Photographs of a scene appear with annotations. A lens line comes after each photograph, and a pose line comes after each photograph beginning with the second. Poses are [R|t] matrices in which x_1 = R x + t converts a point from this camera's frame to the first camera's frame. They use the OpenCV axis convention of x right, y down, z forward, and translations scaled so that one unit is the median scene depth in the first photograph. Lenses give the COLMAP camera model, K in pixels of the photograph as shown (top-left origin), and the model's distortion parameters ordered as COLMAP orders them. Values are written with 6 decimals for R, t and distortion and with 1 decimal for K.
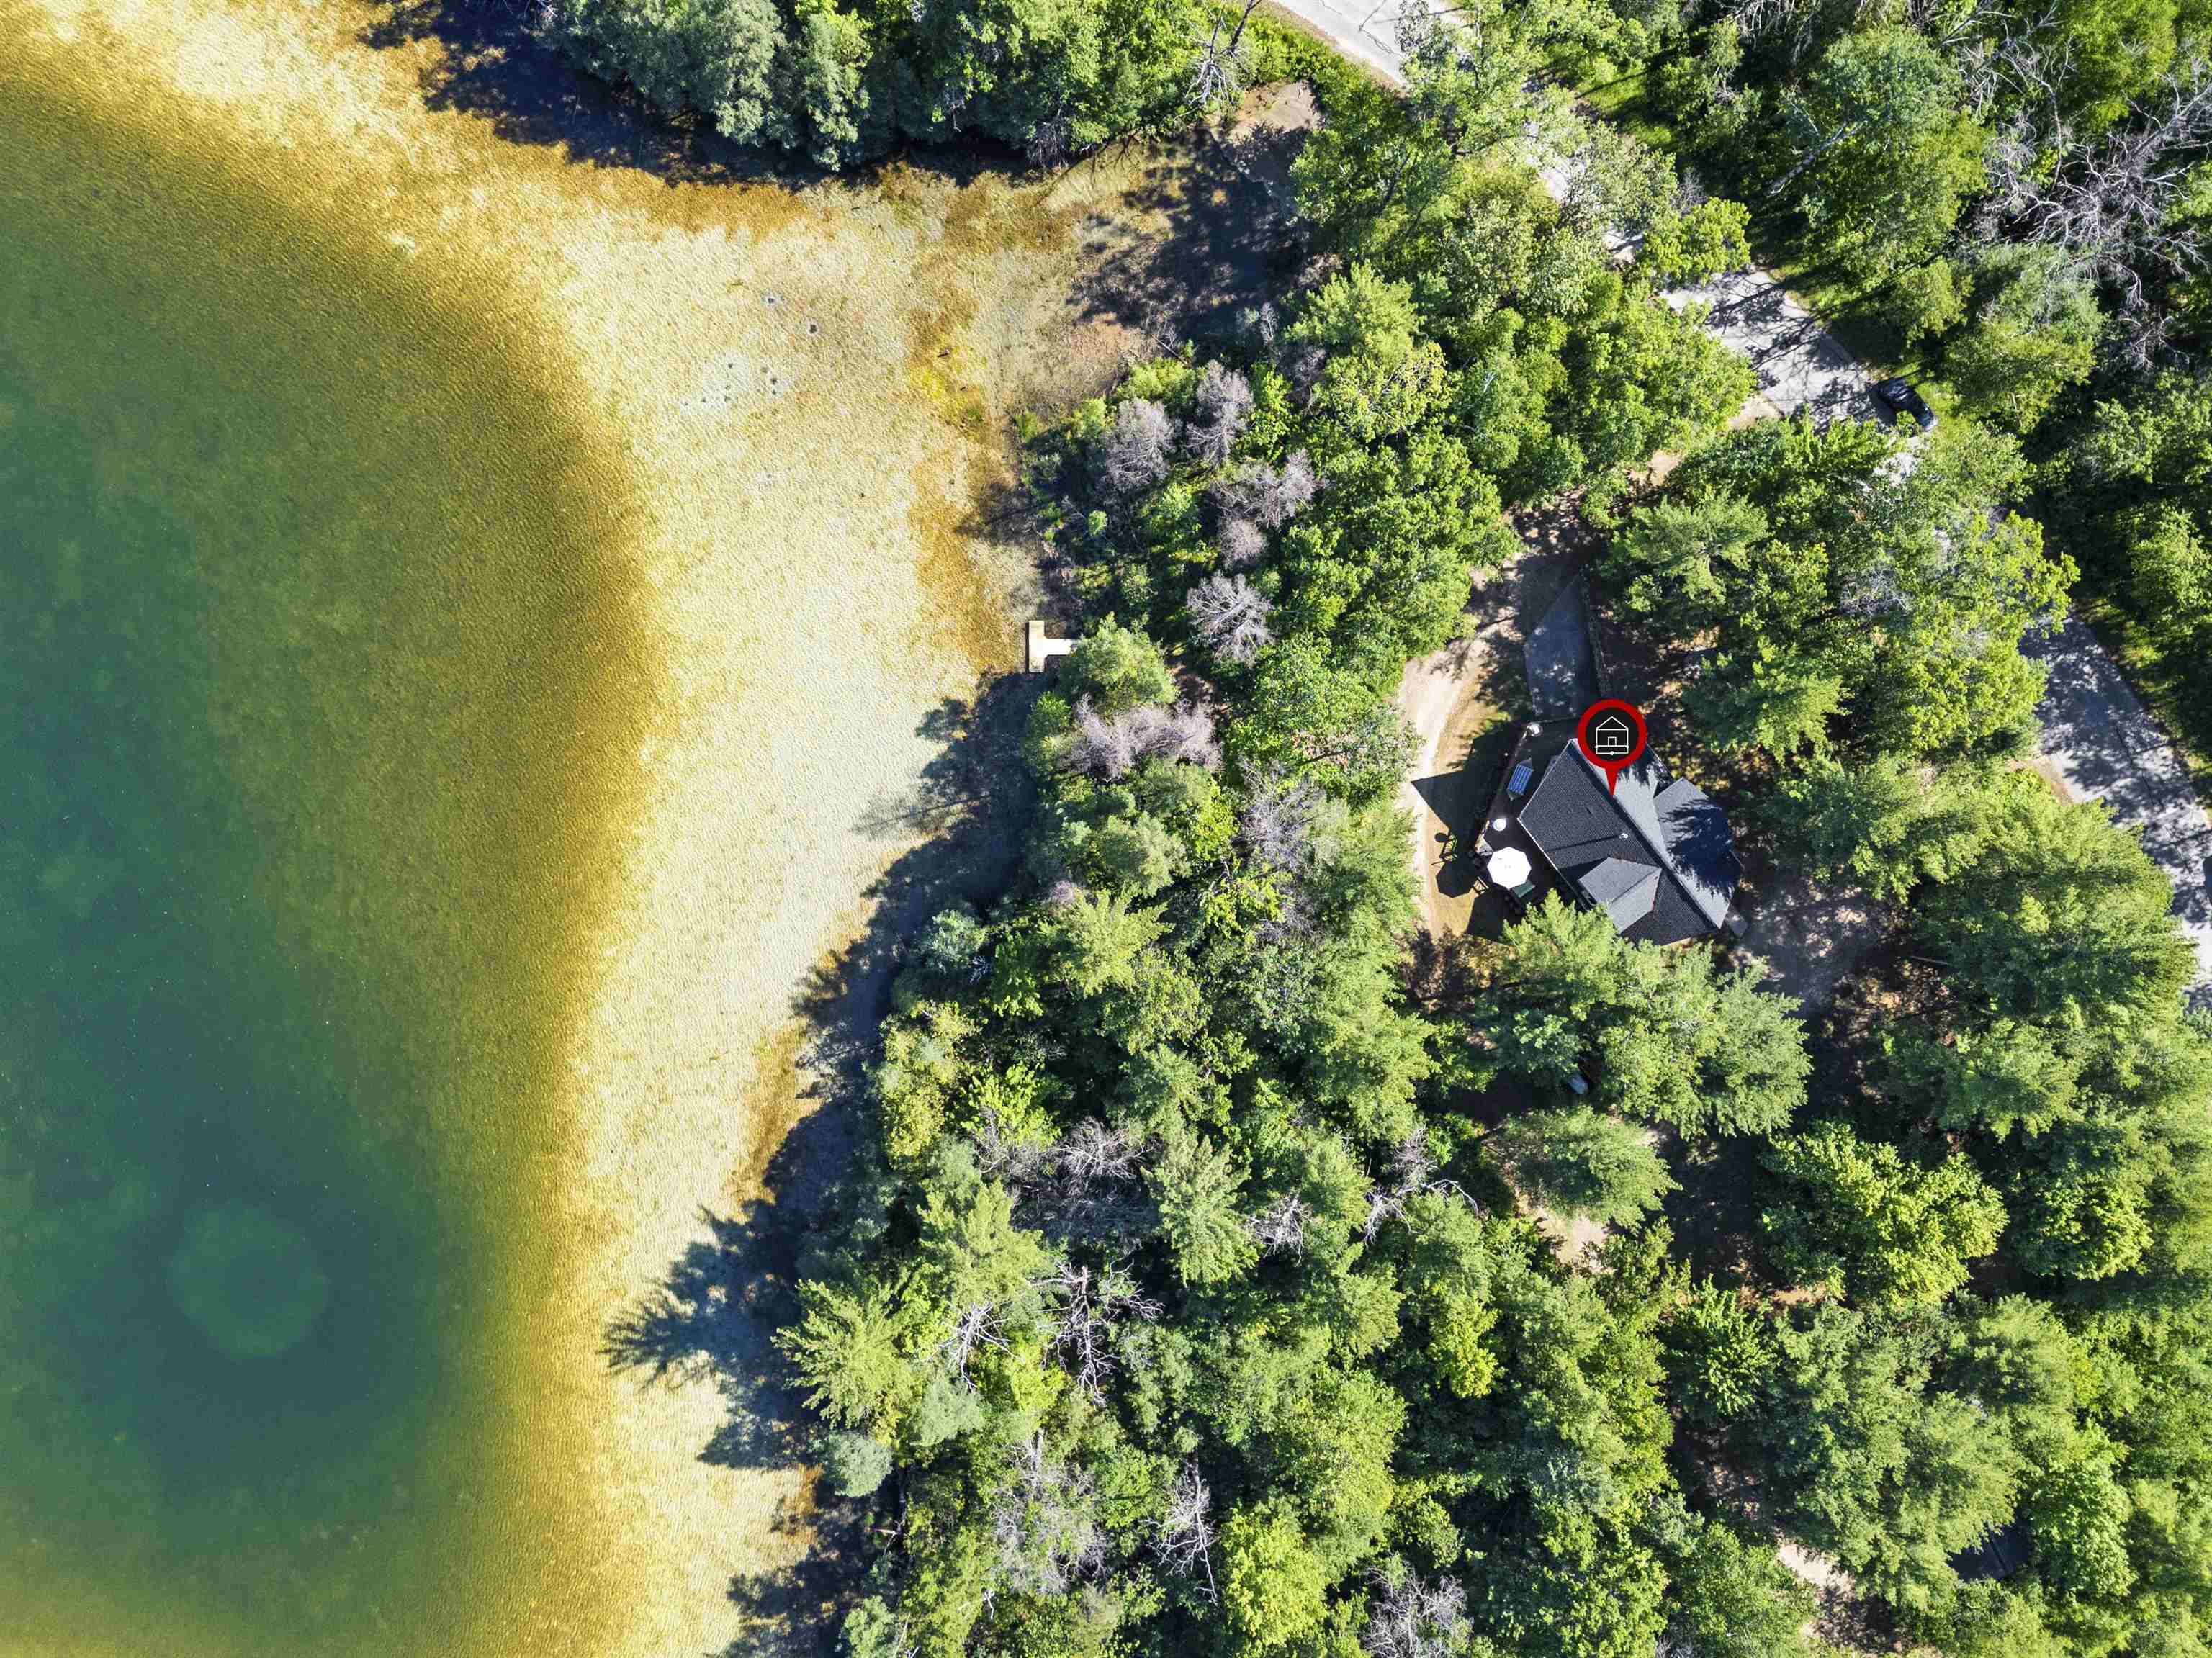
lens RADIAL K [[1605.1, 0, 1095.5], [0, 1605.1, 827.0], [0, 0, 1]] dist [0.056635, -0.042531]
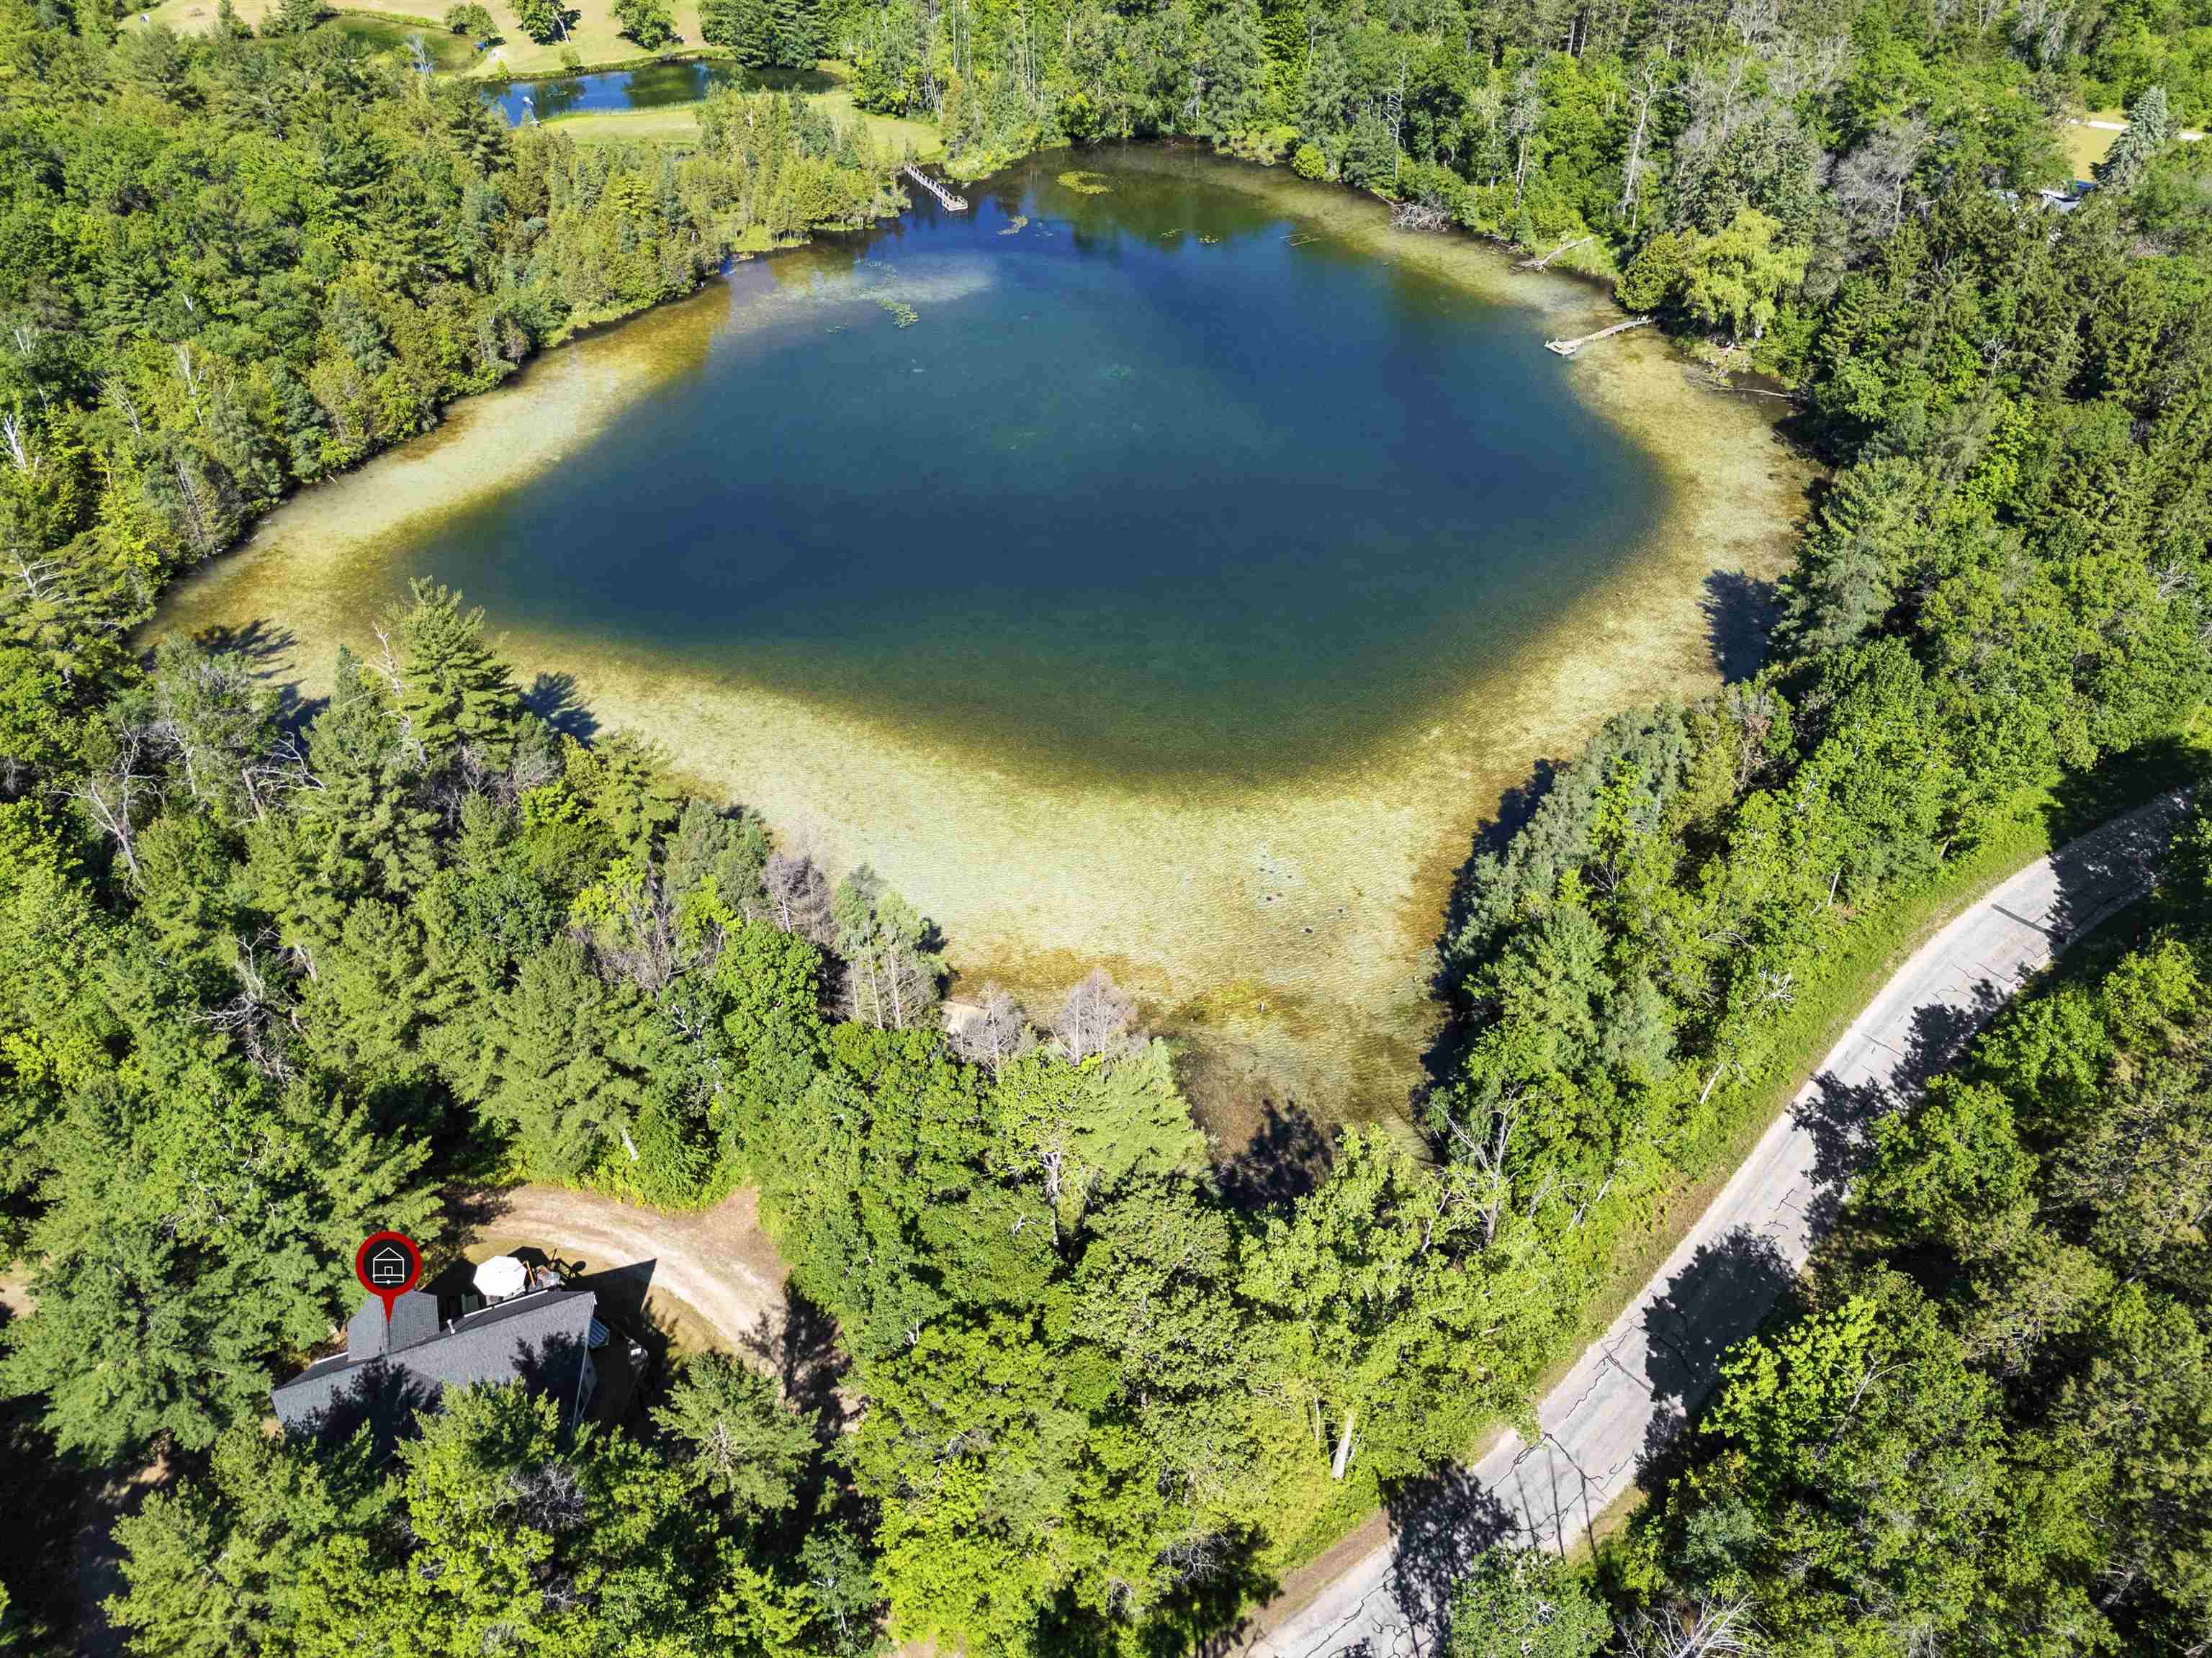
lens RADIAL K [[1605.1, 0, 1110.1], [0, 1605.1, 810.2], [0, 0, 1]] dist [0.056635, -0.042531]
pose [[-0.273038, 0.591602, -0.758589, 0.629733], [-0.961922, -0.178130, 0.207305, -0.388067], [-0.012485, 0.786306, 0.617711, 0.274323]]
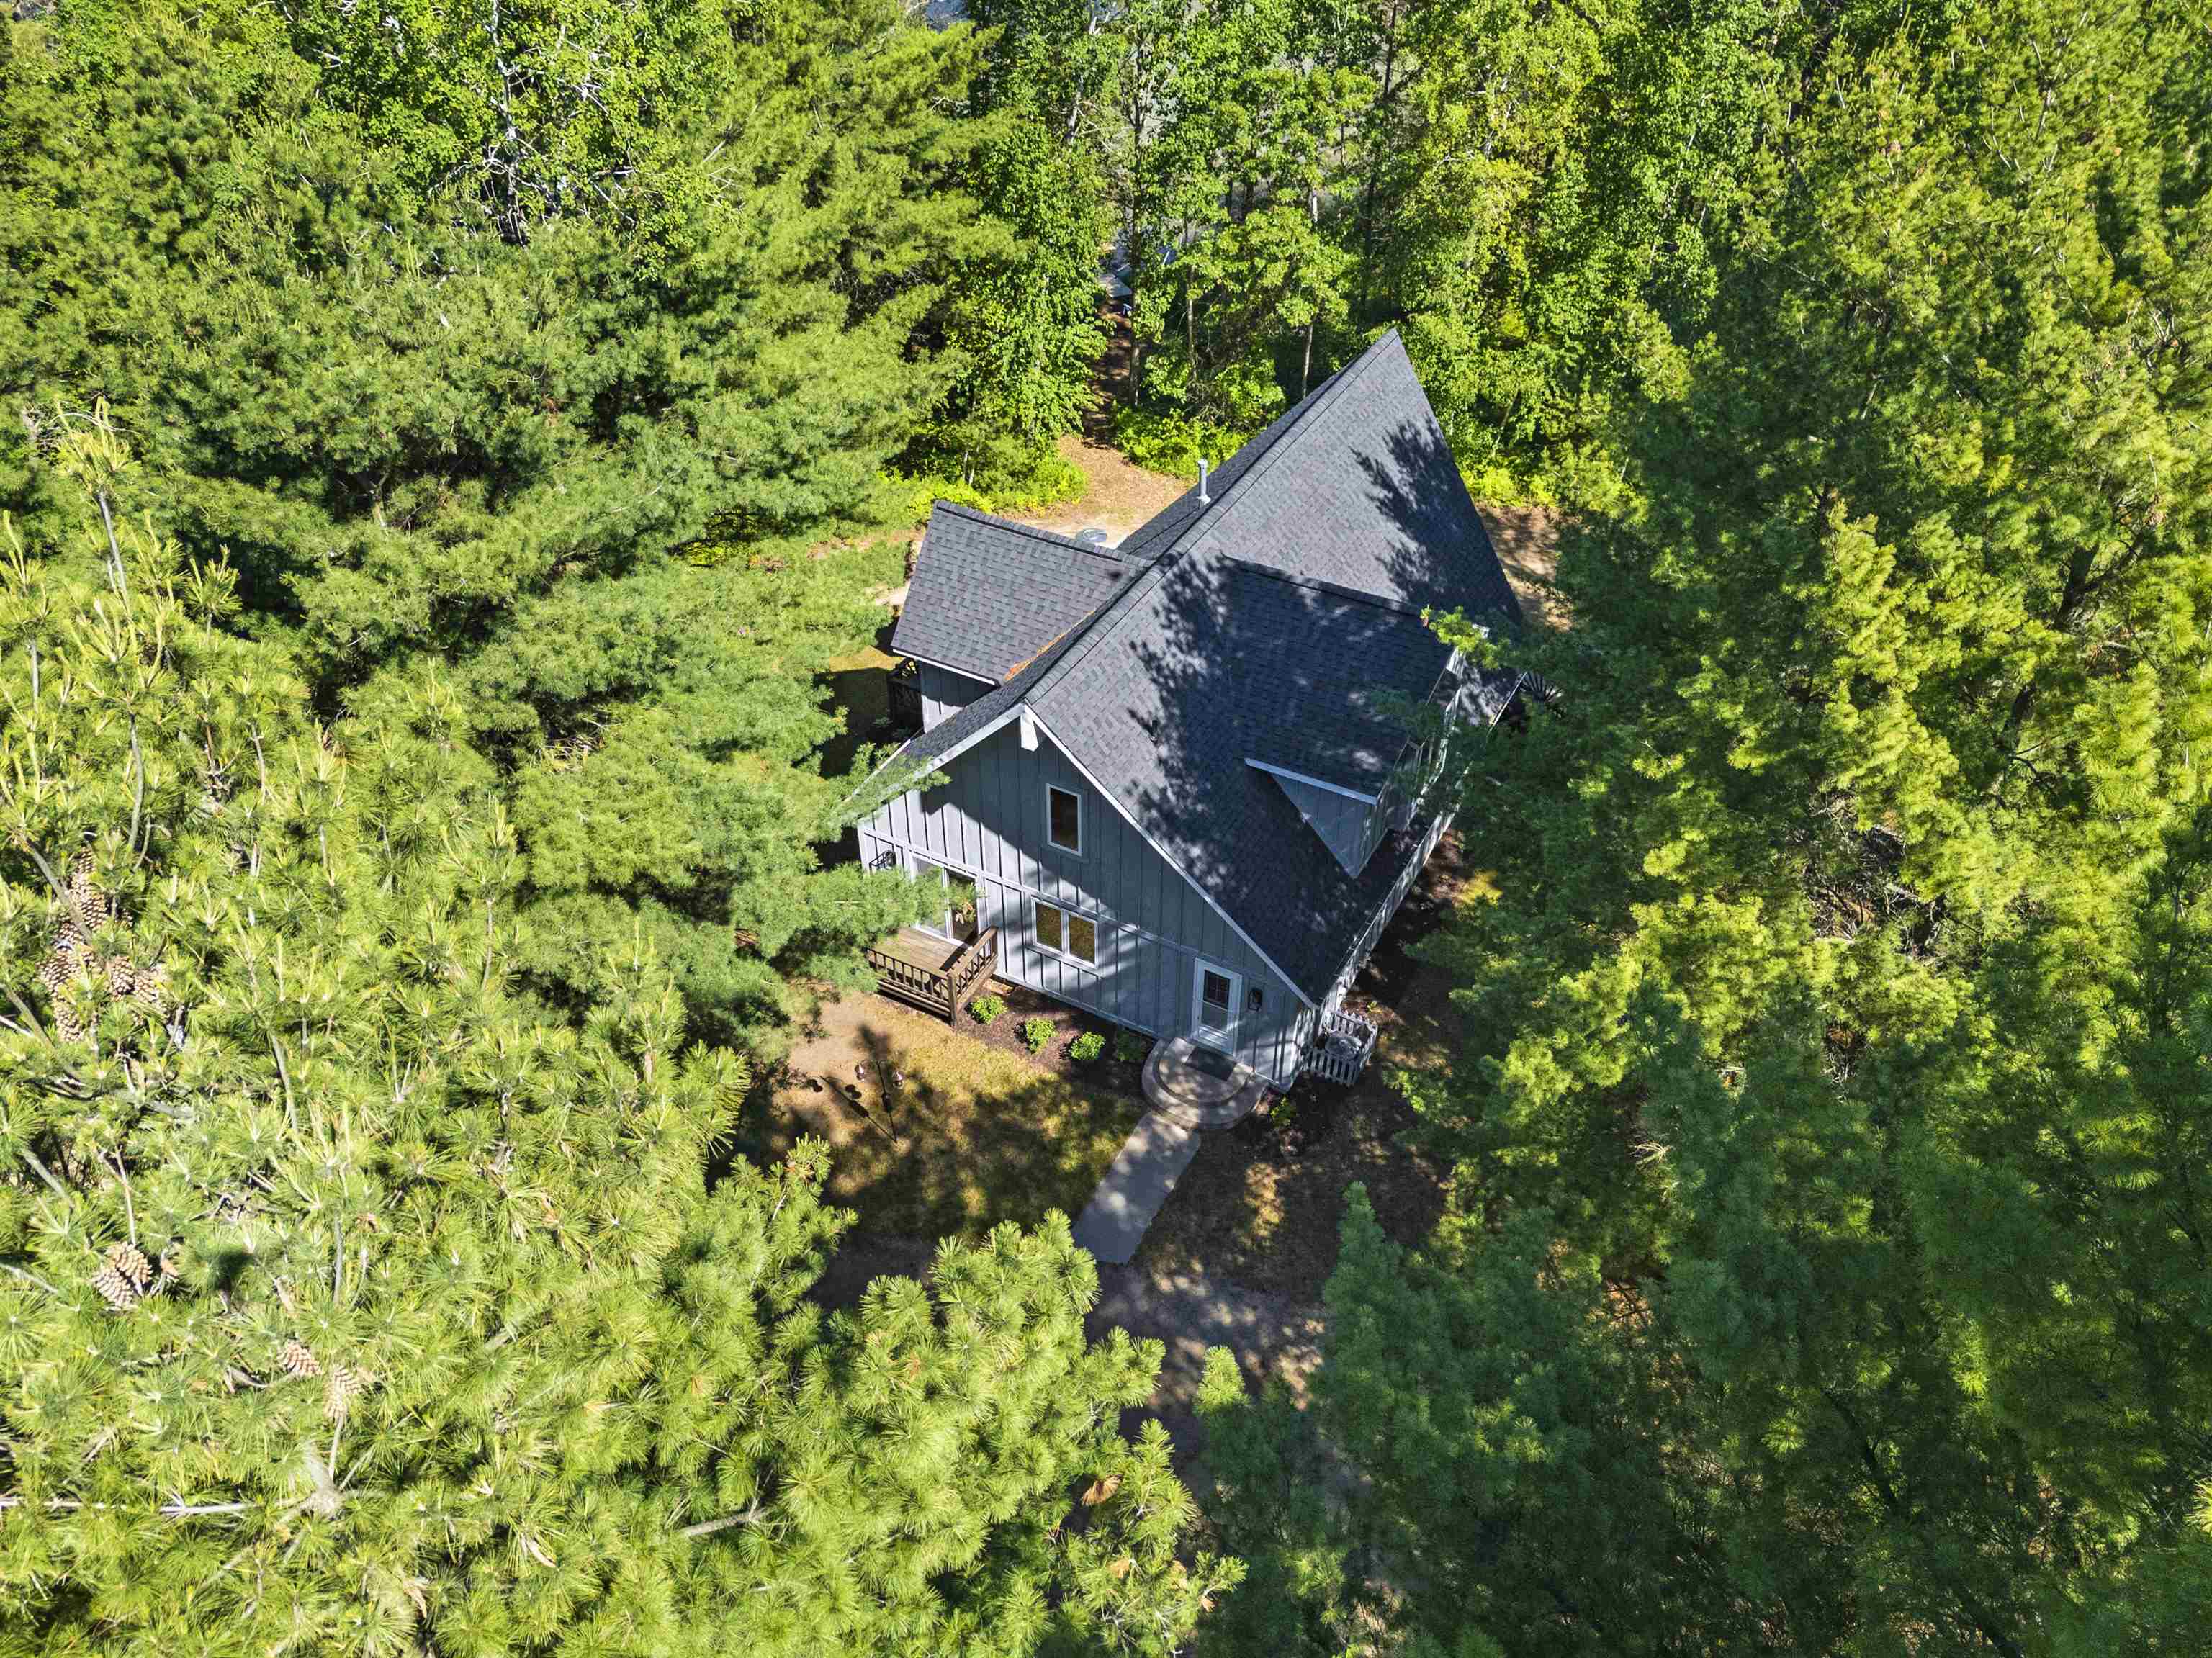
lens RADIAL K [[1605.1, 0, 1090.9], [0, 1605.1, 825.1], [0, 0, 1]] dist [0.056635, -0.042531]
pose [[0.396831, 0.590546, -0.702695, 0.507522], [-0.917891, 0.254640, -0.304358, 0.114829], [-0.000803, 0.765776, 0.643106, 0.779240]]
